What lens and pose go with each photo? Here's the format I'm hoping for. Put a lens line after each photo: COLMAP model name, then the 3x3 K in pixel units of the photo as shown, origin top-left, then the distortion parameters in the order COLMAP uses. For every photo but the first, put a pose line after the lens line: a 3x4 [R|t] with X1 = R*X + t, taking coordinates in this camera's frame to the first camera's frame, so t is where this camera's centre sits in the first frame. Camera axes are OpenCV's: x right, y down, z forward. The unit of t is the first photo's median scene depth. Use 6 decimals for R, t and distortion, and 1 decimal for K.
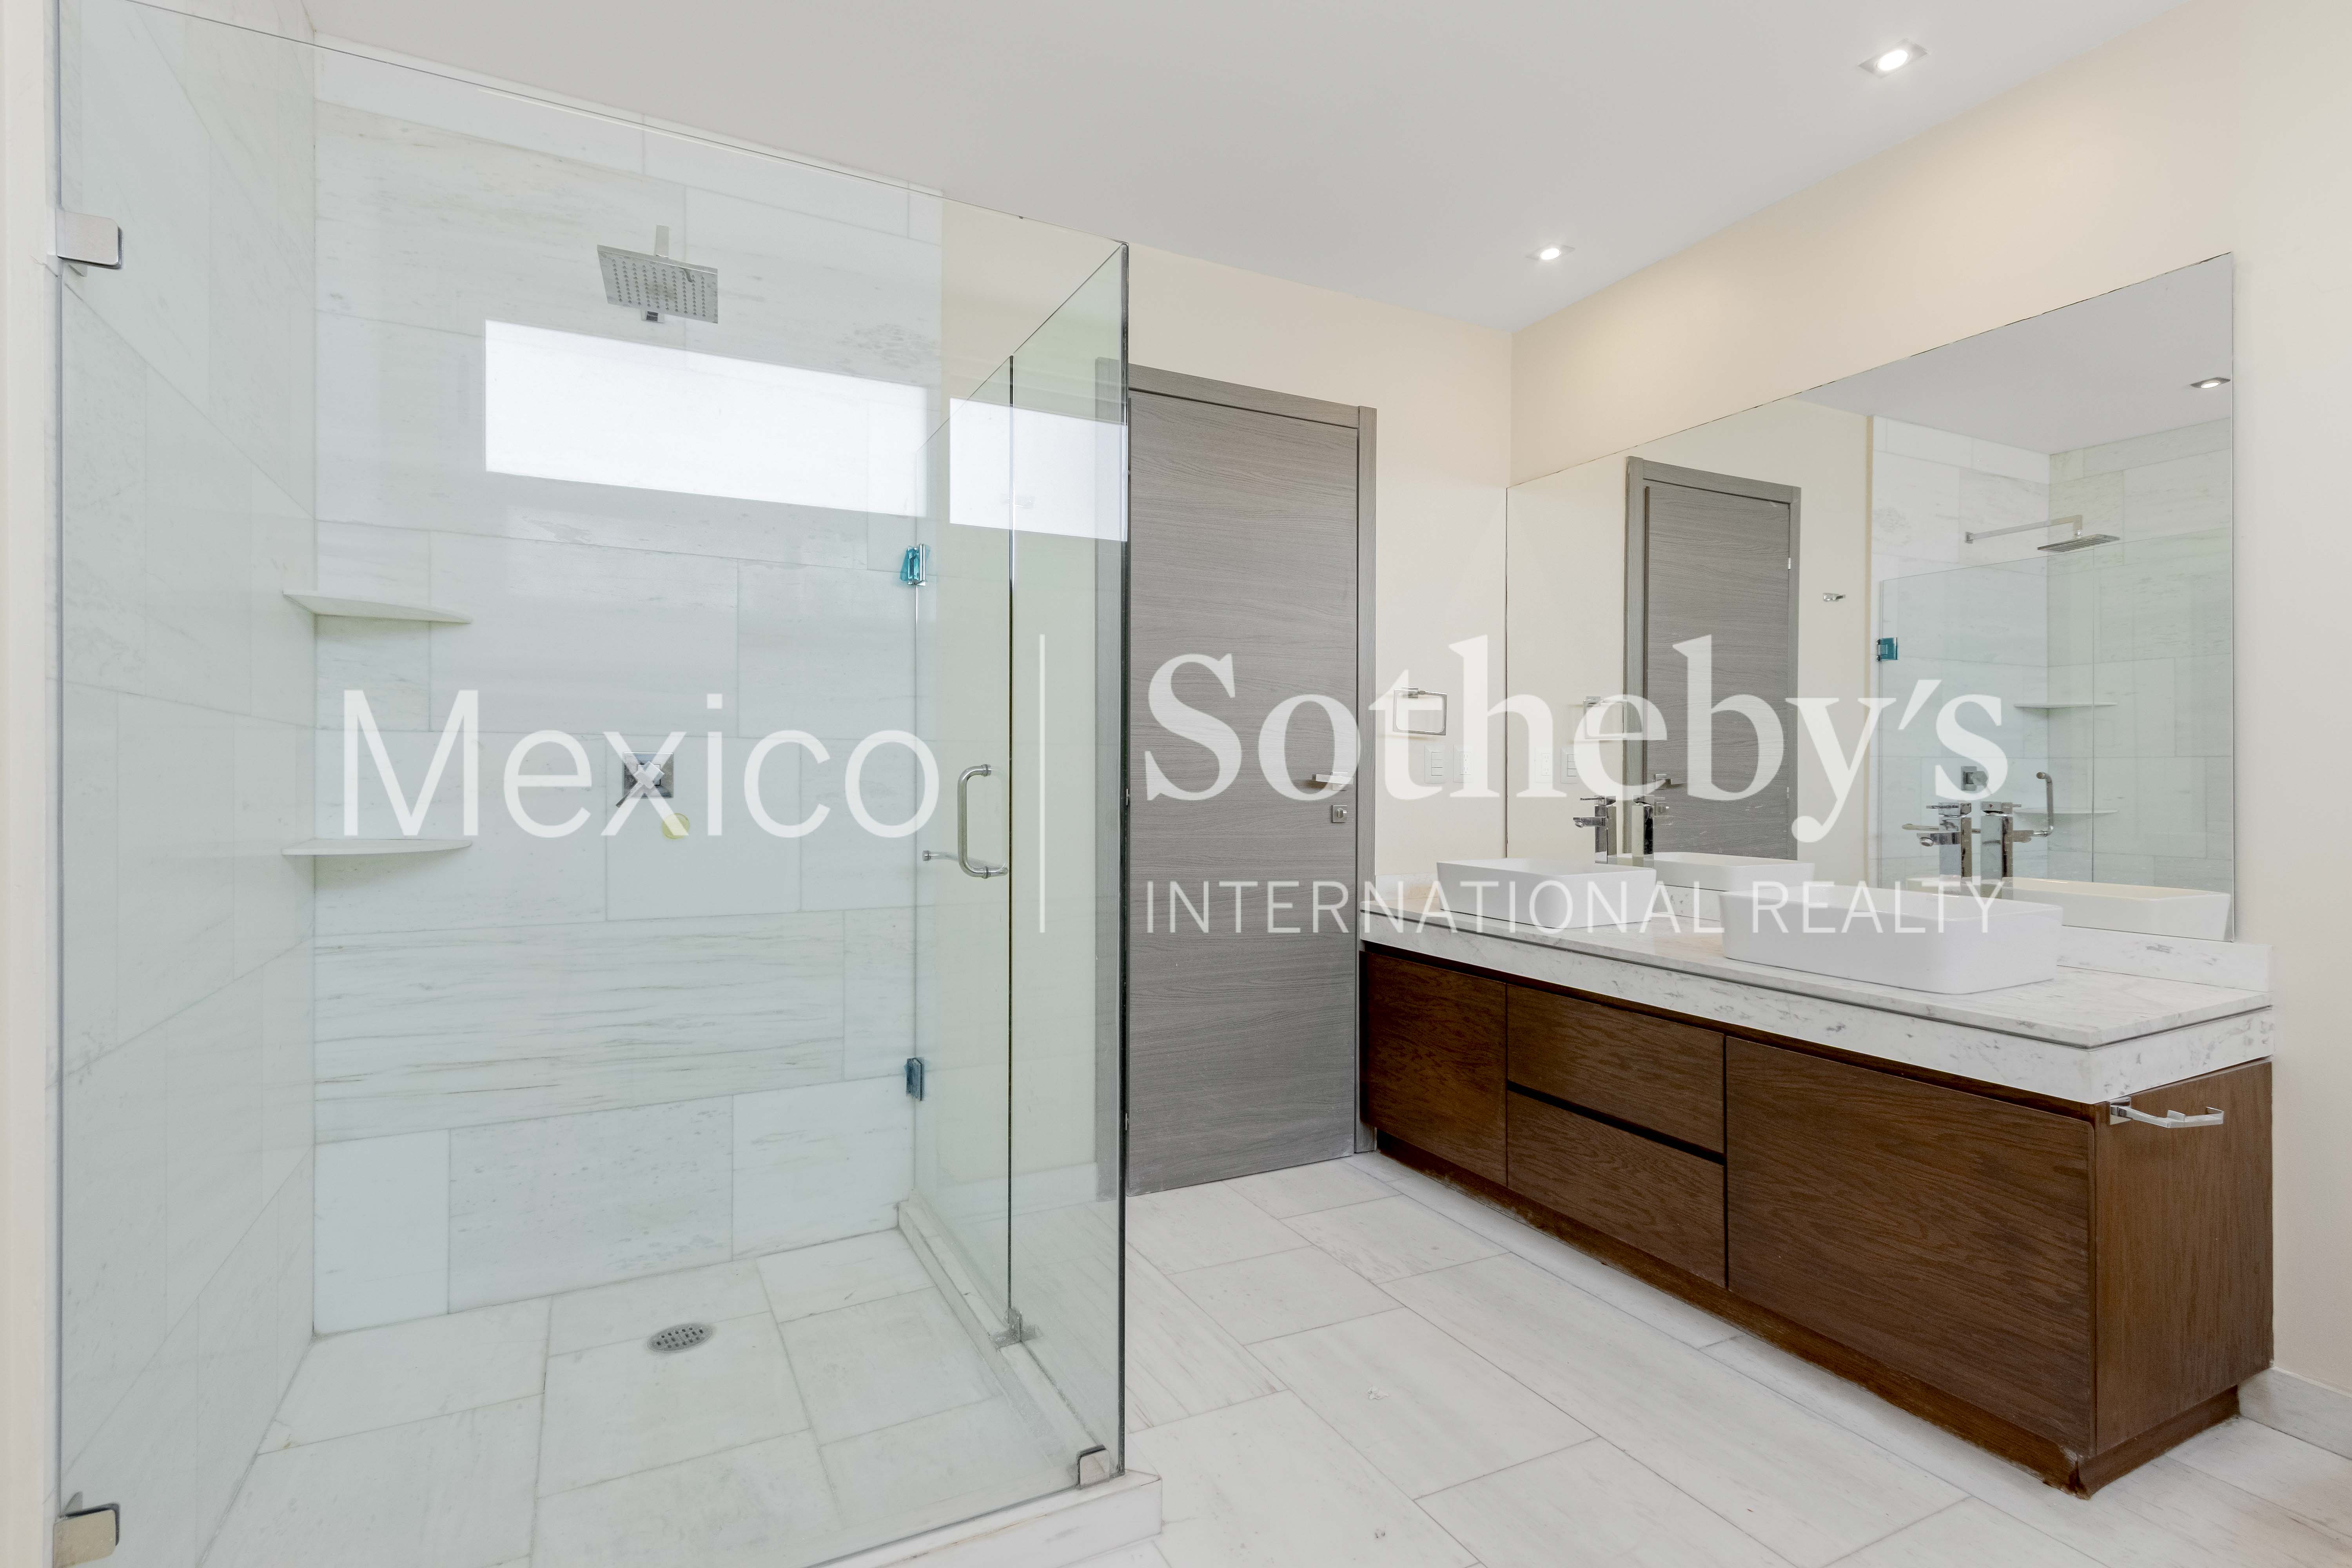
lens RADIAL K [[1127.6, 0, 1193.6], [0, 1127.6, 786.5], [0, 0, 1]] dist [0.011431, -0.000133]
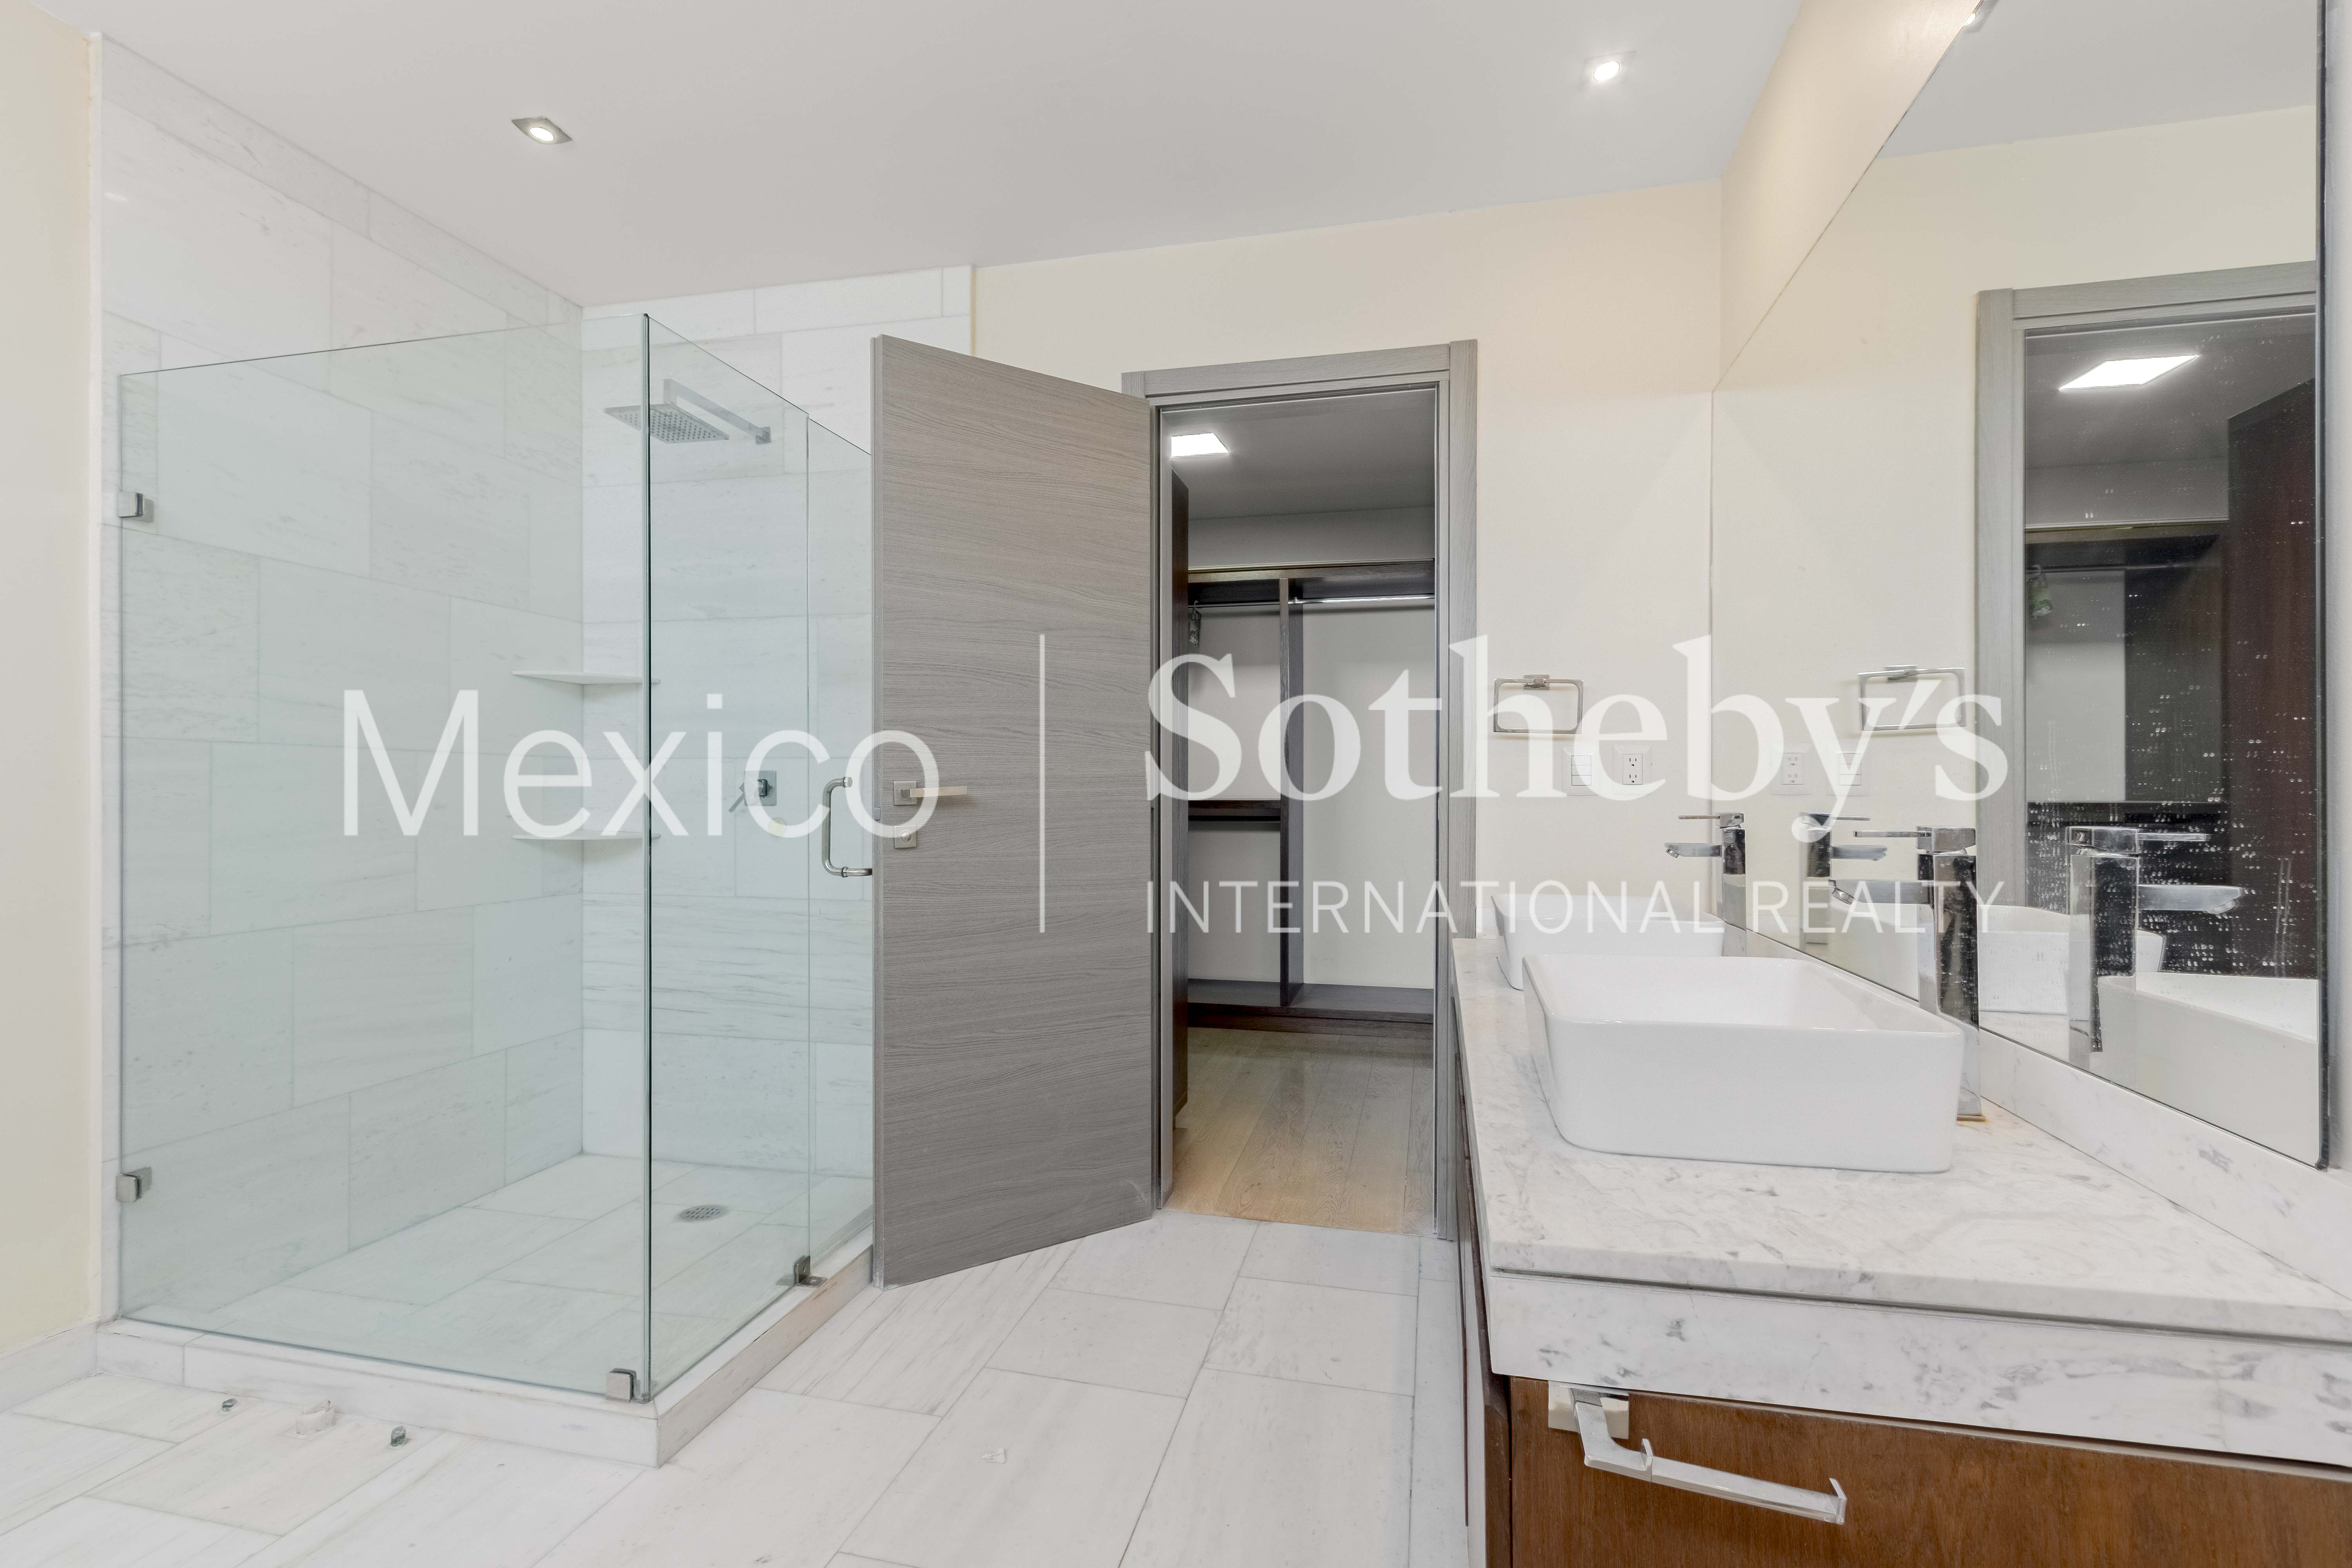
lens RADIAL K [[1127.6, 0, 1193.6], [0, 1127.6, 786.5], [0, 0, 1]] dist [0.011431, -0.000133]
pose [[0.748700, -0.003289, -0.662900, 0.859867], [-0.000361, 0.999986, -0.005369, -0.004552], [0.662909, 0.004259, 0.748688, 0.395729]]
